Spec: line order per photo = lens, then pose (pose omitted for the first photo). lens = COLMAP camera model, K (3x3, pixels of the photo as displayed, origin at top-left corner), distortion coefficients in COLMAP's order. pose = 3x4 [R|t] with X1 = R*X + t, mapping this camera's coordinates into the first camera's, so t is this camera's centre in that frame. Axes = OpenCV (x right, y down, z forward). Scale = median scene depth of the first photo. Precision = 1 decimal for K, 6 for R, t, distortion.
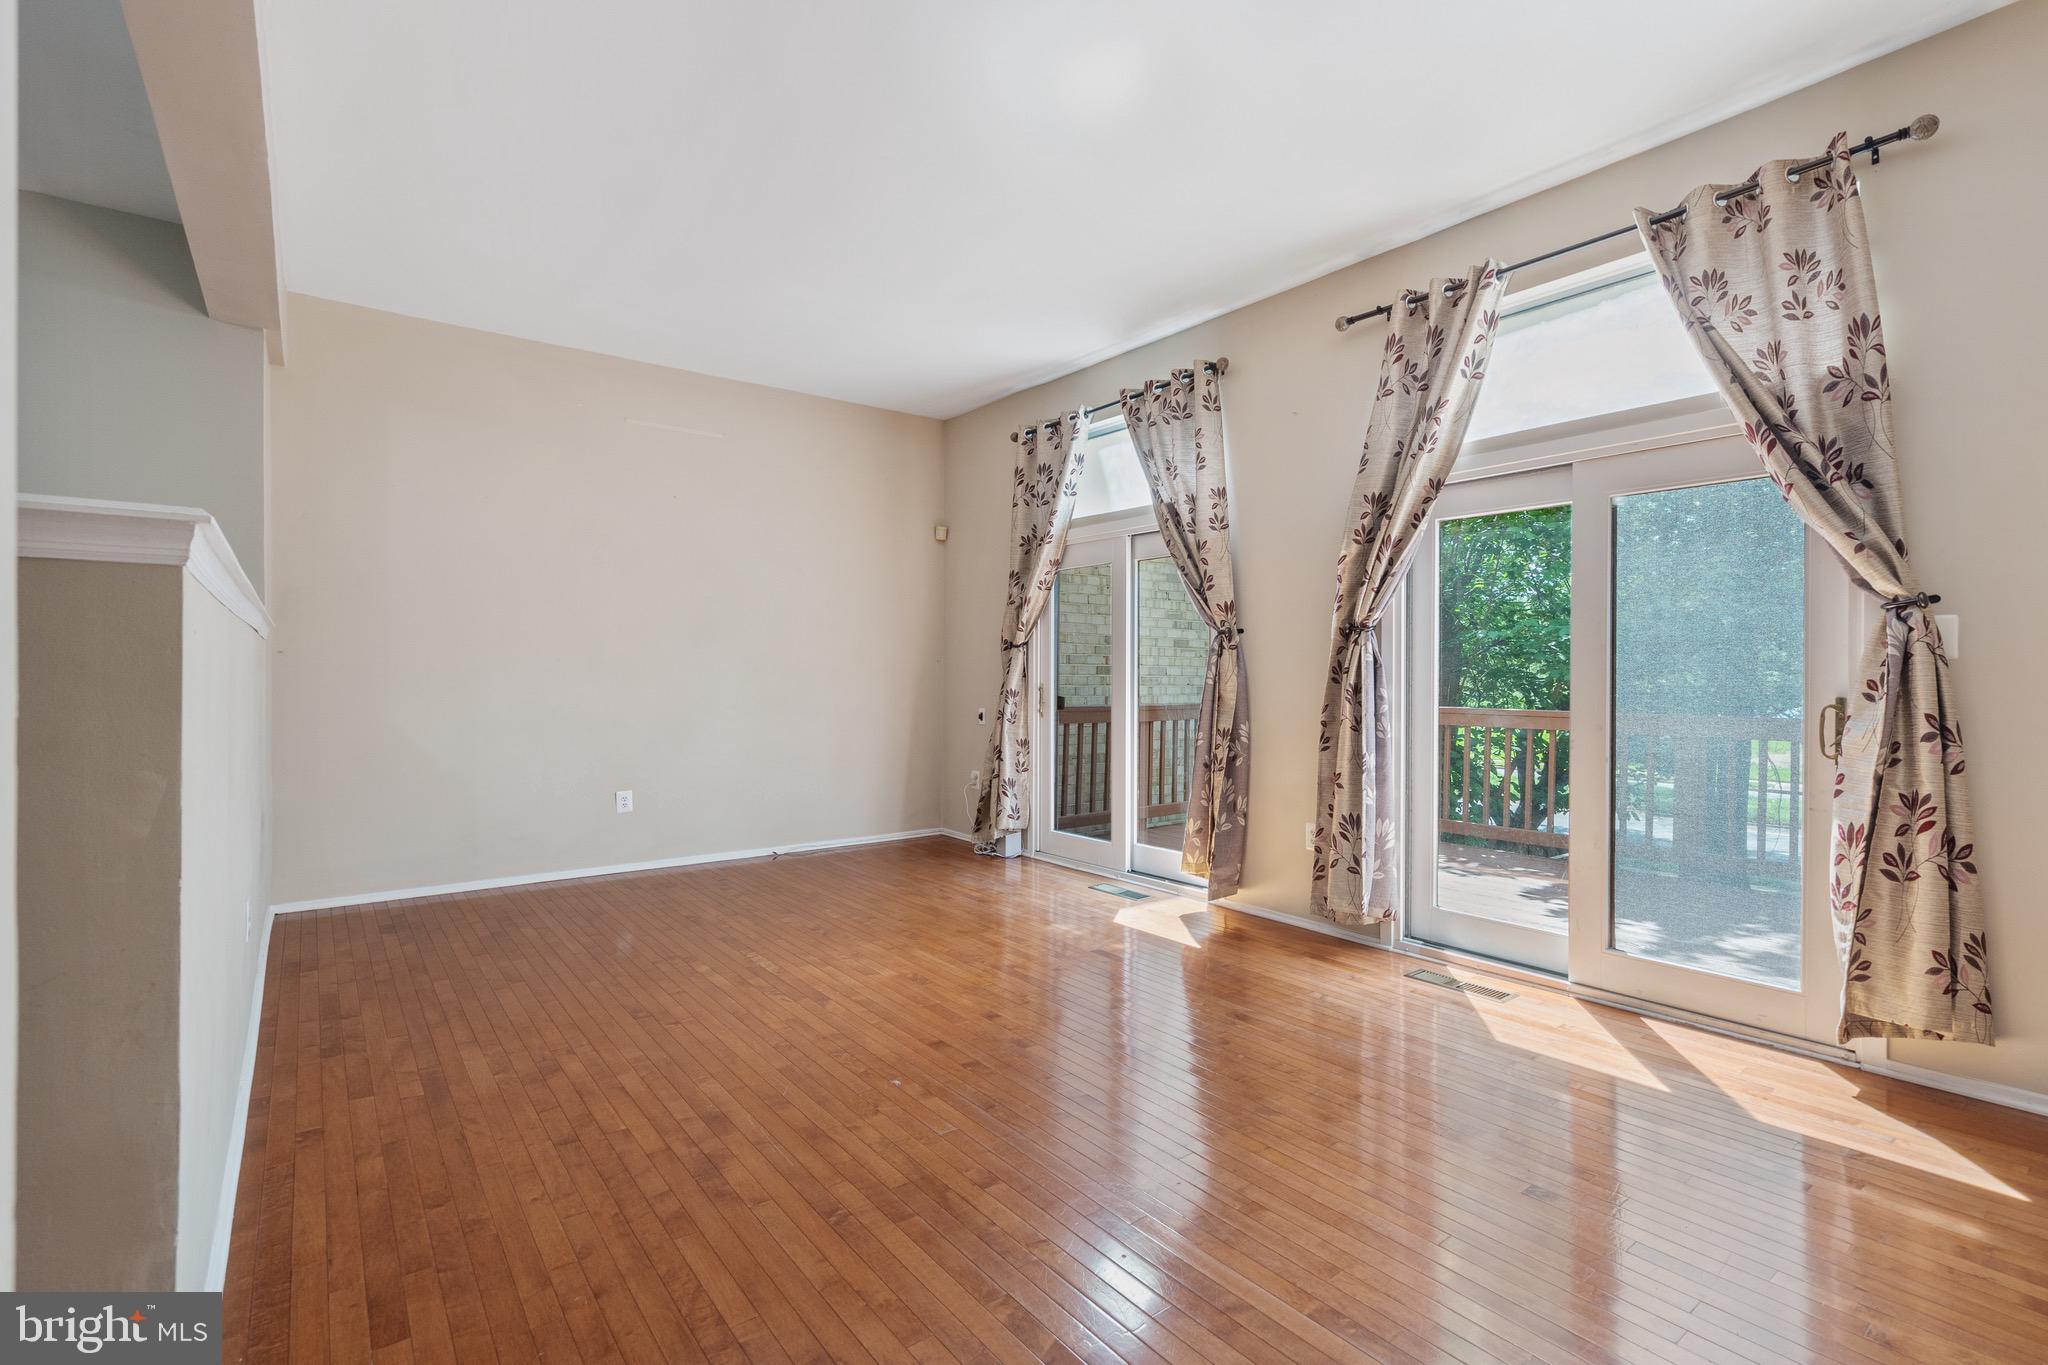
lens RADIAL K [[930.5, 0, 1016.7], [0, 930.5, 670.2], [0, 0, 1]] dist [-0.009098, 0.004043]
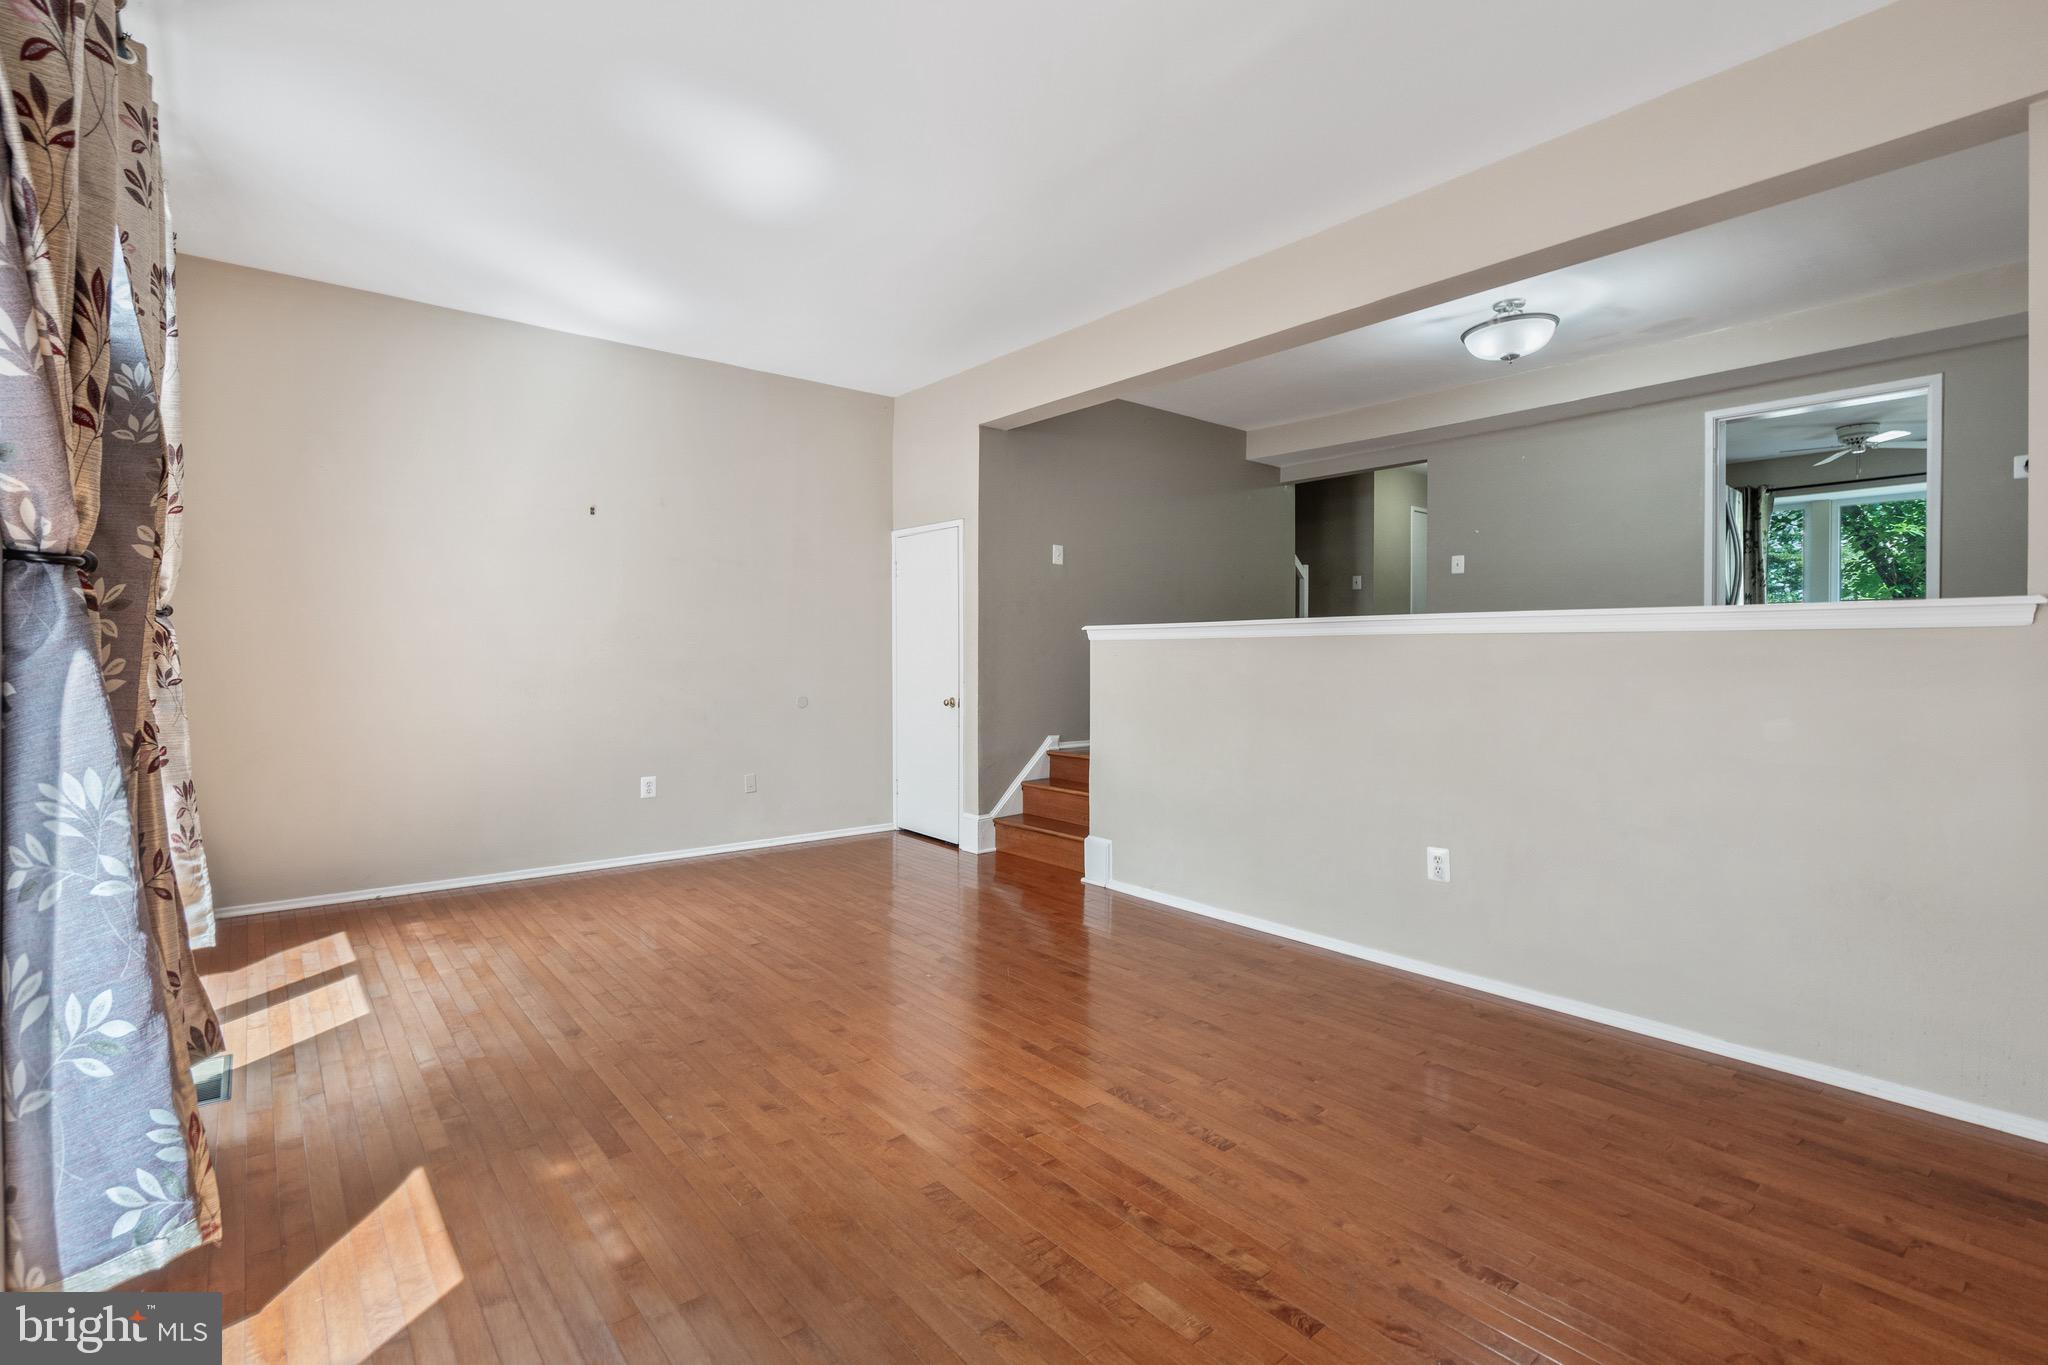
lens RADIAL K [[930.5, 0, 1023.6], [0, 930.5, 670.8], [0, 0, 1]] dist [-0.009098, 0.004043]
pose [[-0.998999, -0.005076, -0.044436, -0.147375], [-0.005505, 0.999939, 0.009548, -0.005666], [0.044384, 0.009783, -0.998967, 1.680883]]
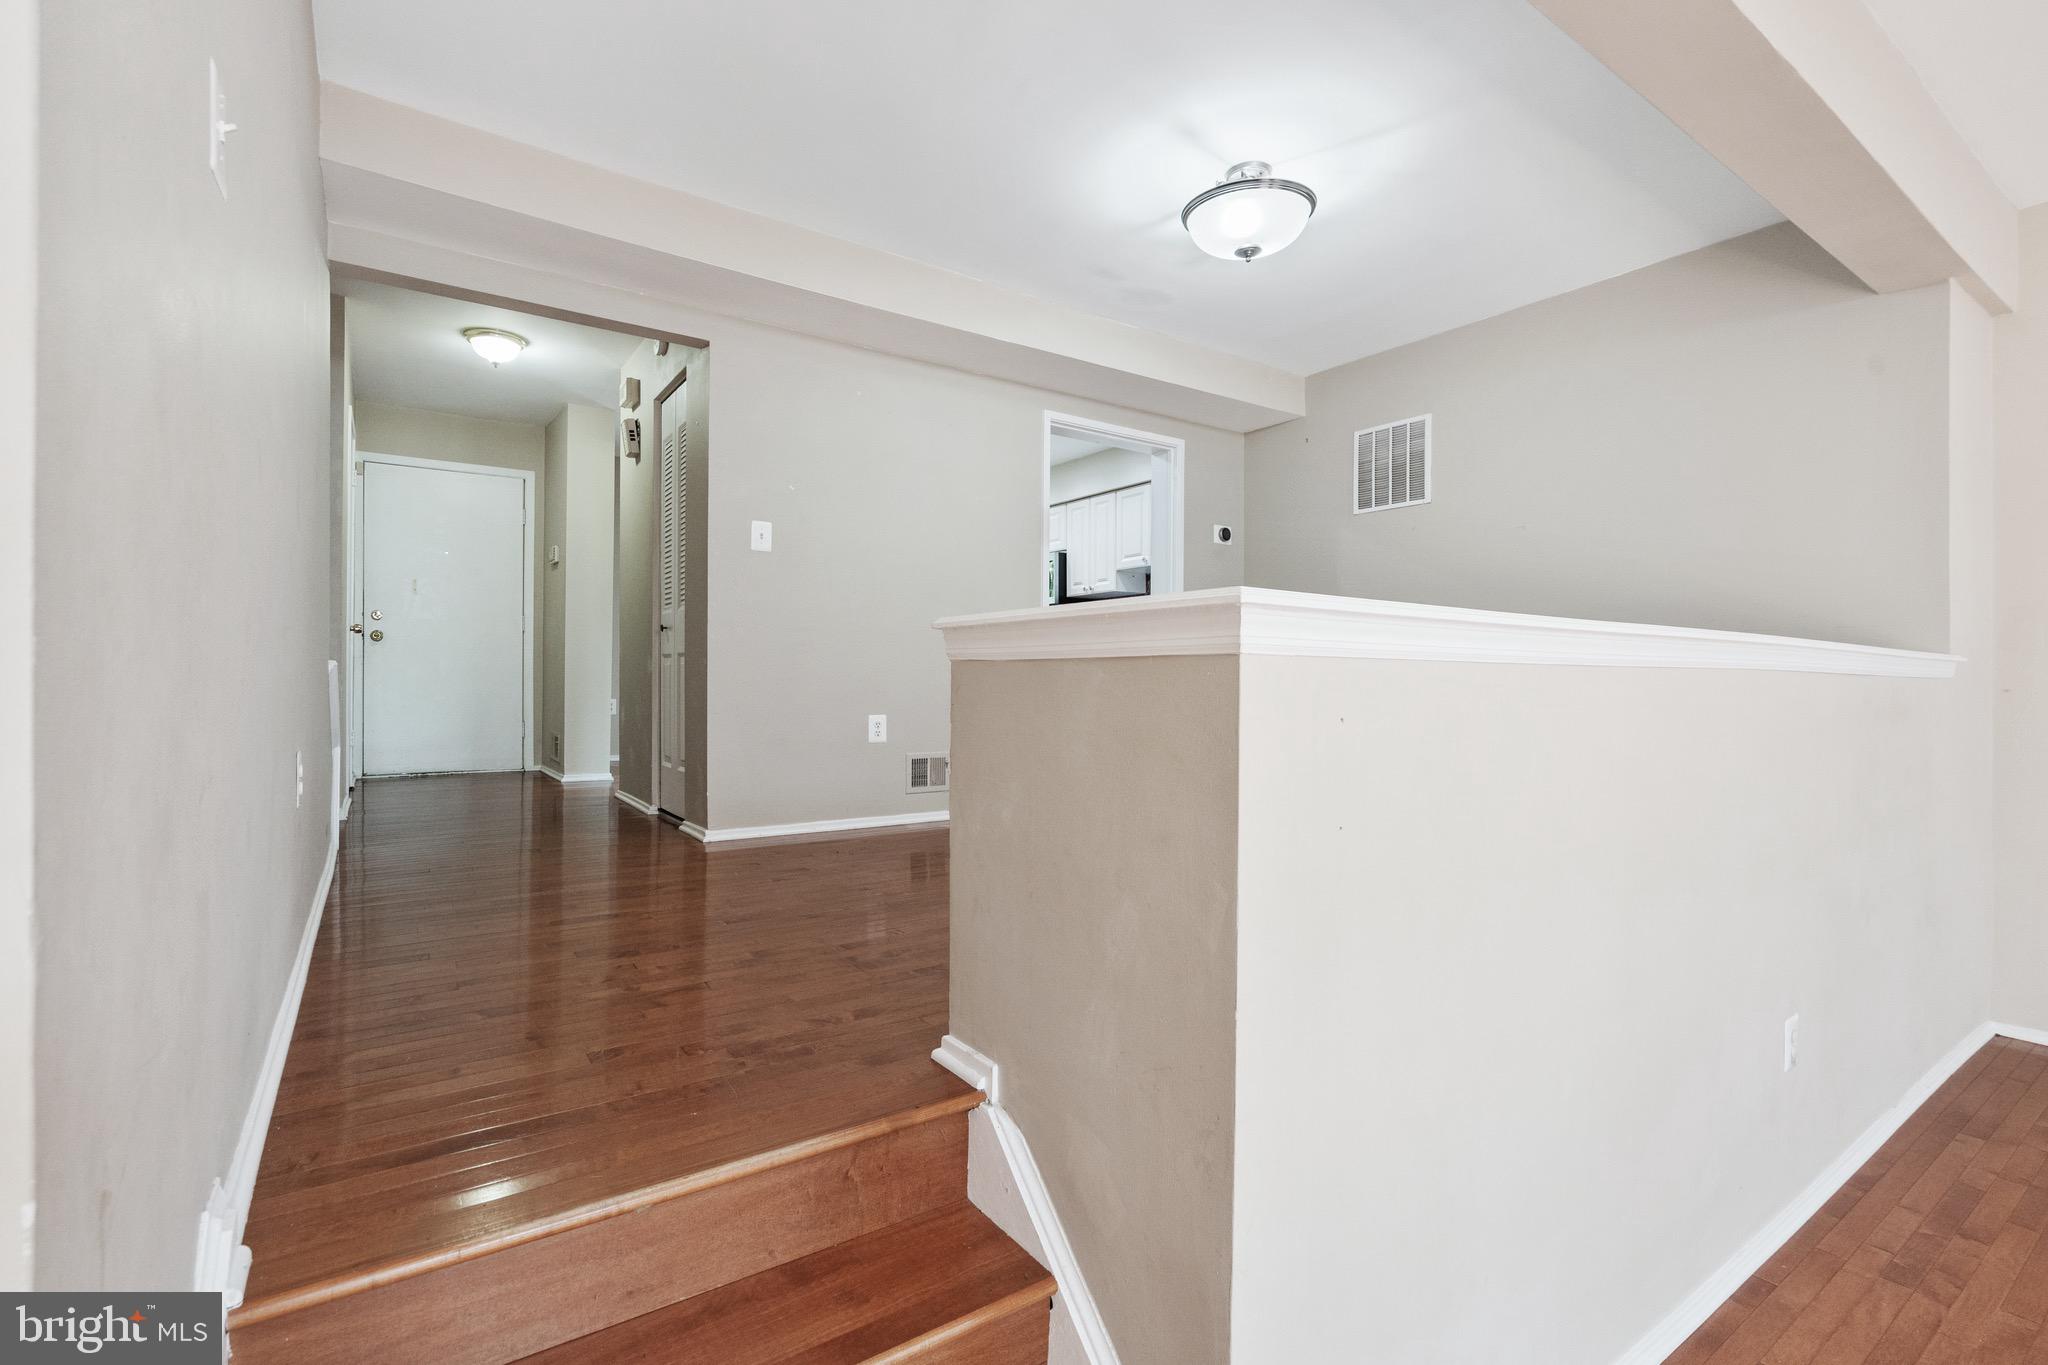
lens RADIAL K [[930.5, 0, 1021.6], [0, 930.5, 671.6], [0, 0, 1]] dist [-0.009098, 0.004043]
pose [[-0.044182, -0.010647, -0.998967, -0.000519], [-0.002595, 0.999941, -0.010543, -0.029926], [0.999020, 0.002126, -0.044207, 0.281571]]
